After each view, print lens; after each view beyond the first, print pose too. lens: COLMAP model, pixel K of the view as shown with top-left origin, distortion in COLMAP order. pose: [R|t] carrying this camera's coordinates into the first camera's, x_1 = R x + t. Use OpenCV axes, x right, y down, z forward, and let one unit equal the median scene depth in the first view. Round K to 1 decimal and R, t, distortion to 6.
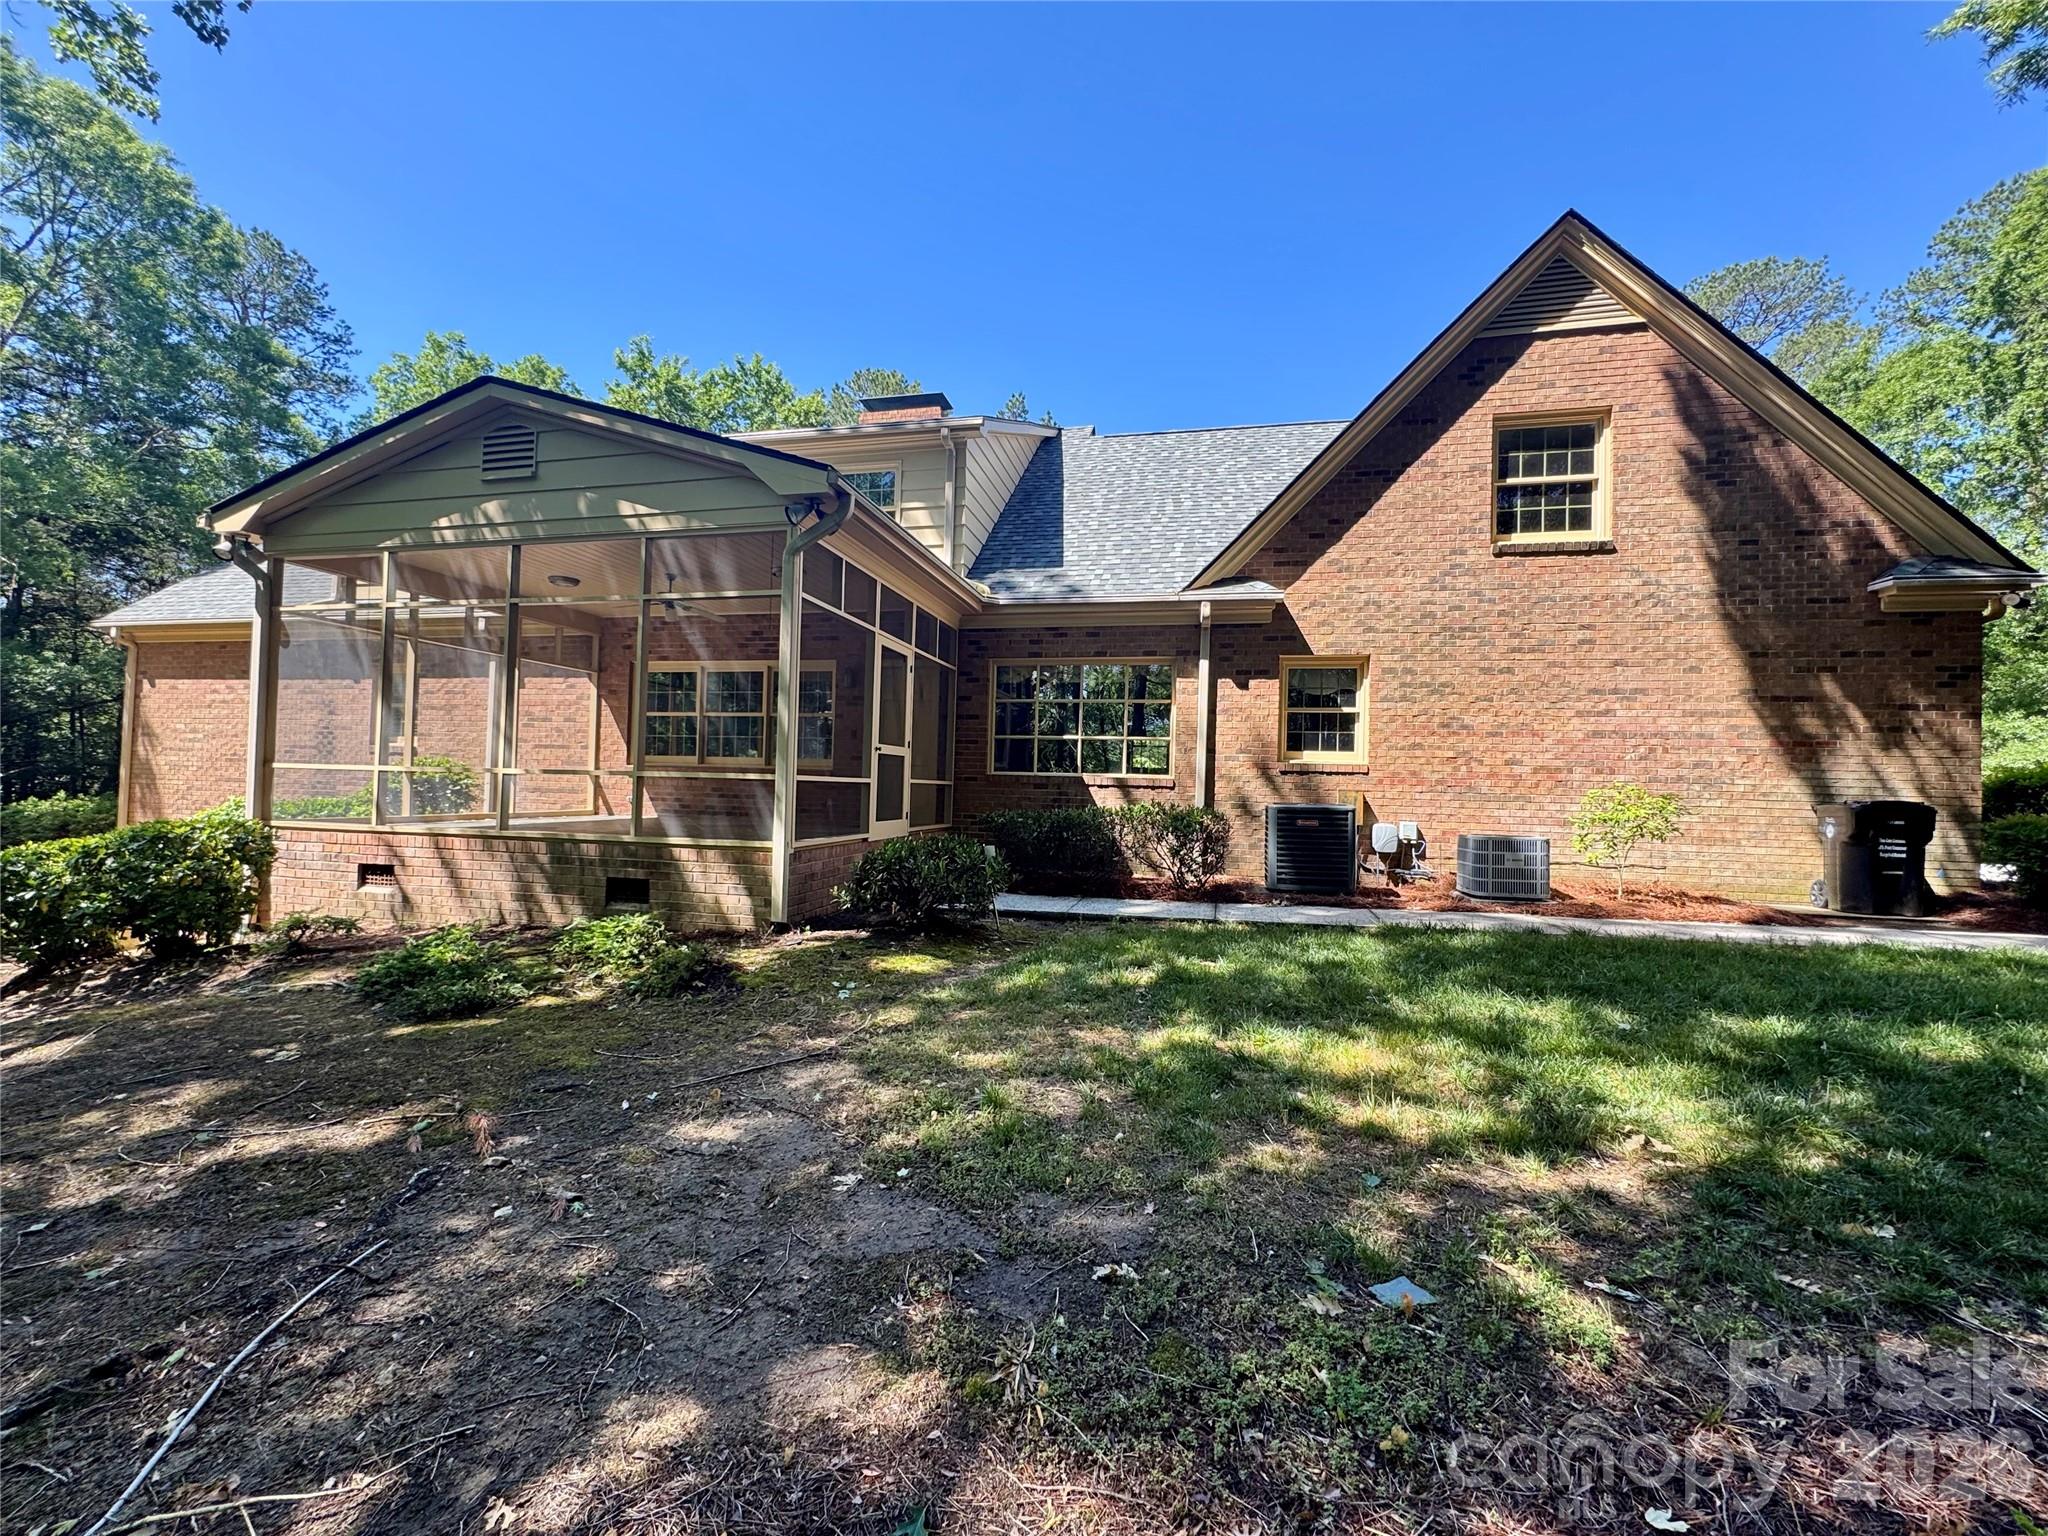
lens RADIAL K [[817.6, 0, 1021.0], [0, 817.6, 770.6], [0, 0, 1]] dist [-0.002810, 0.000135]
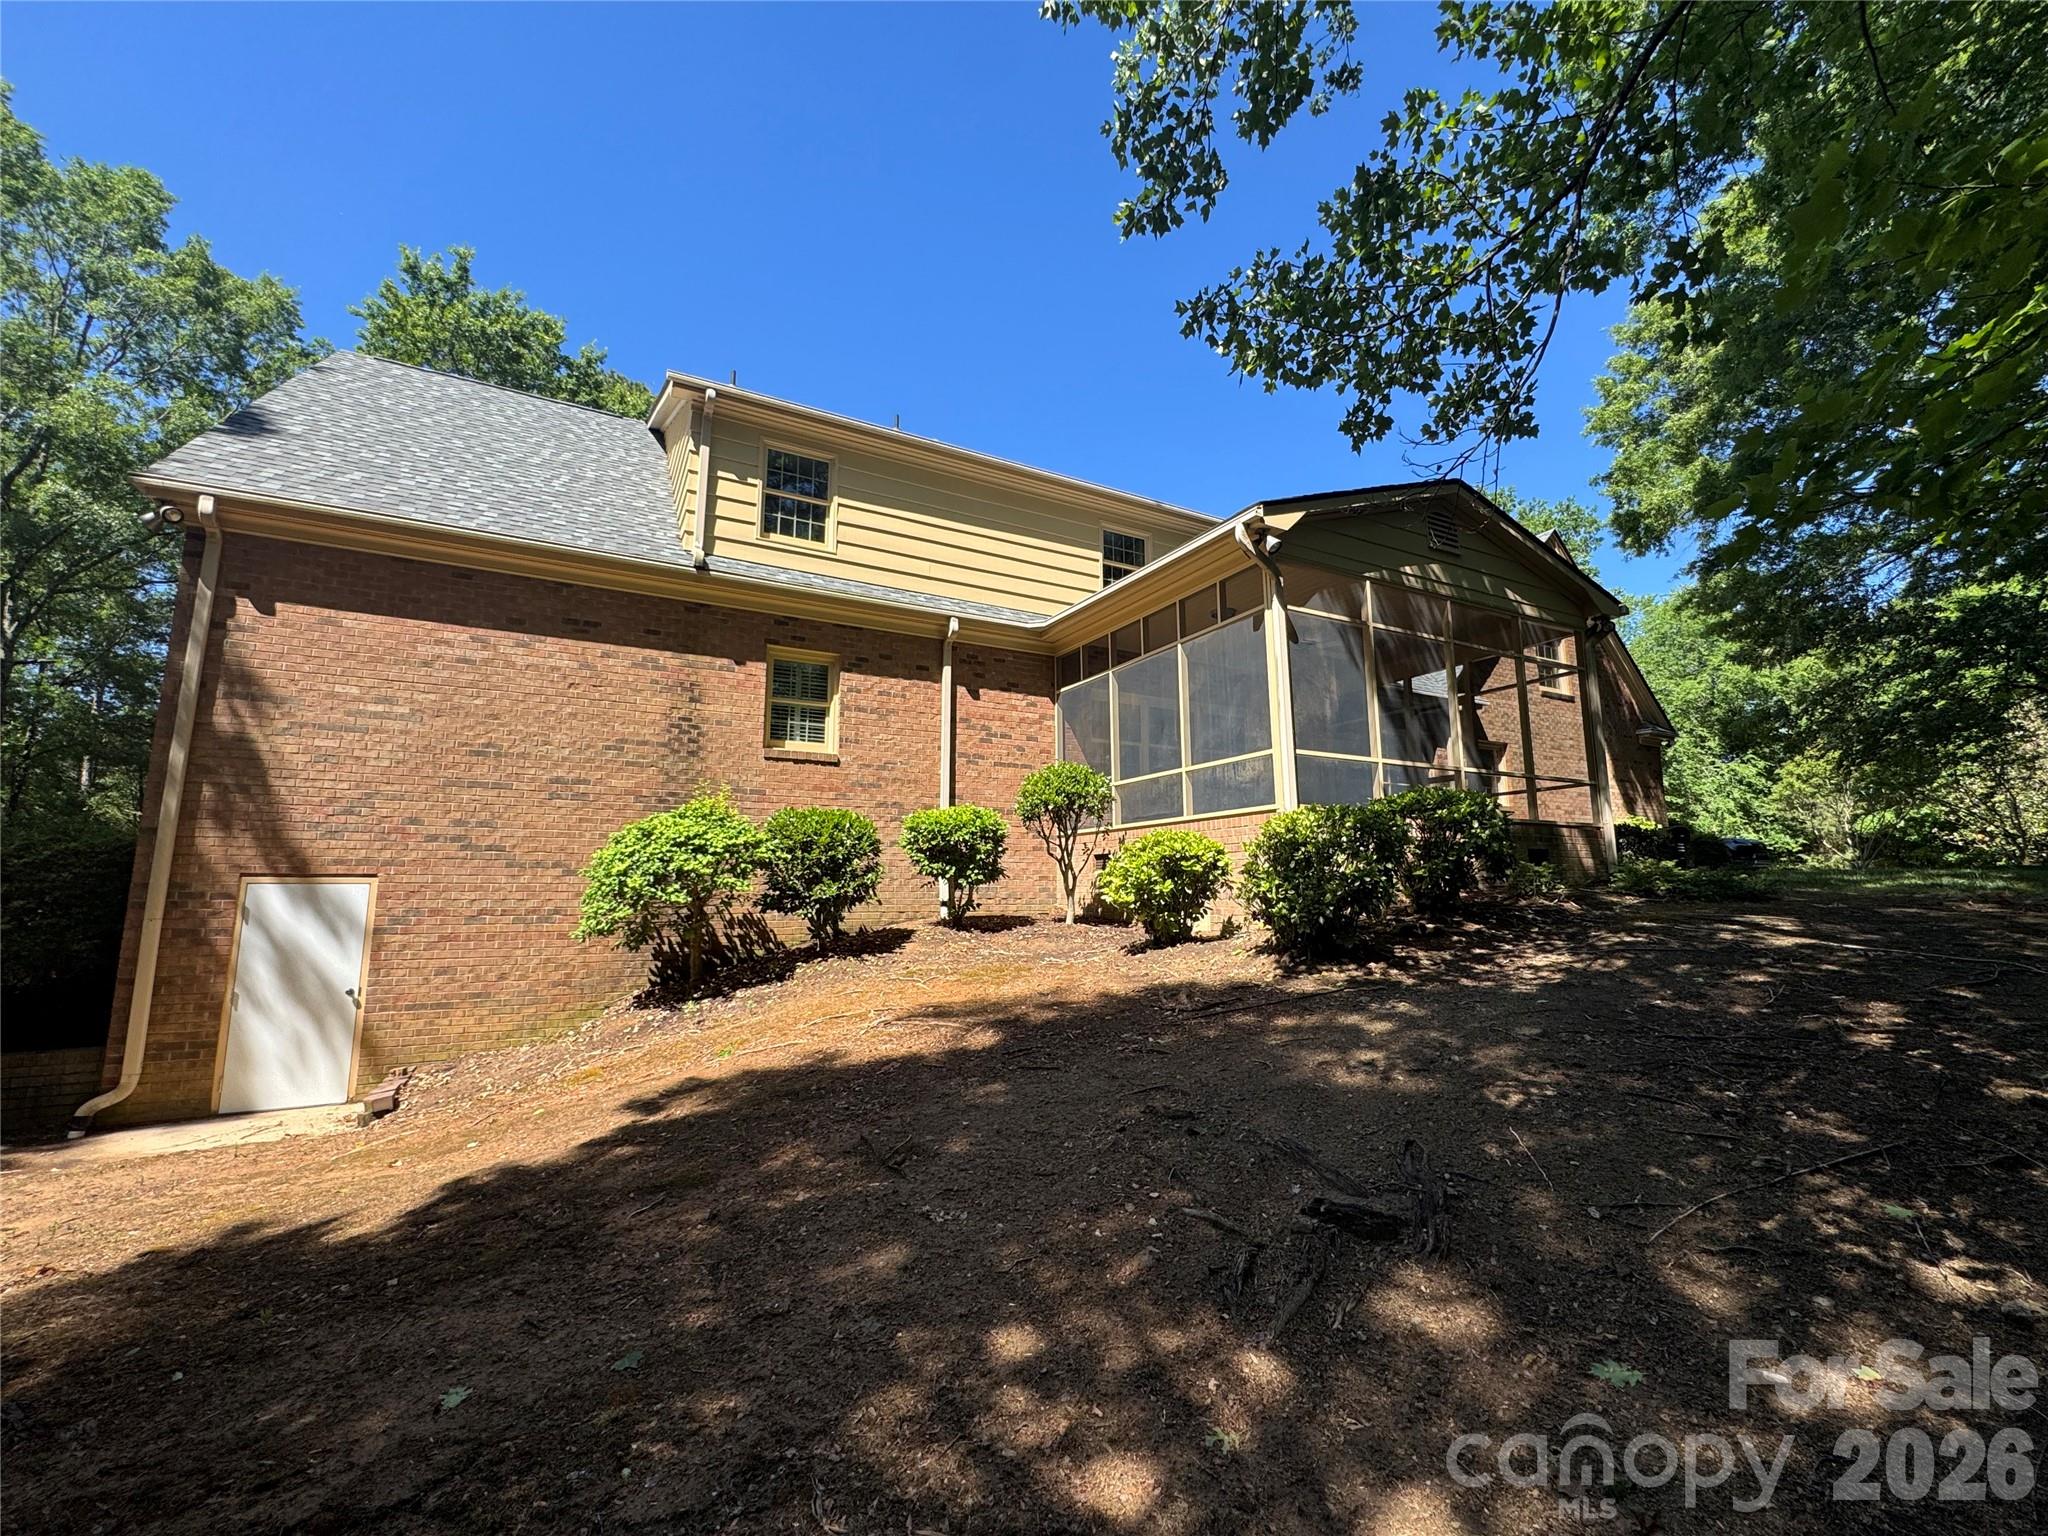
lens RADIAL K [[817.6, 0, 1021.0], [0, 817.6, 770.6], [0, 0, 1]] dist [-0.002810, 0.000135]
pose [[0.777258, 0.069962, 0.625280, -1.162789], [0.000533, 0.993725, -0.111849, 0.083718], [-0.629182, 0.087269, 0.772343, 0.264182]]
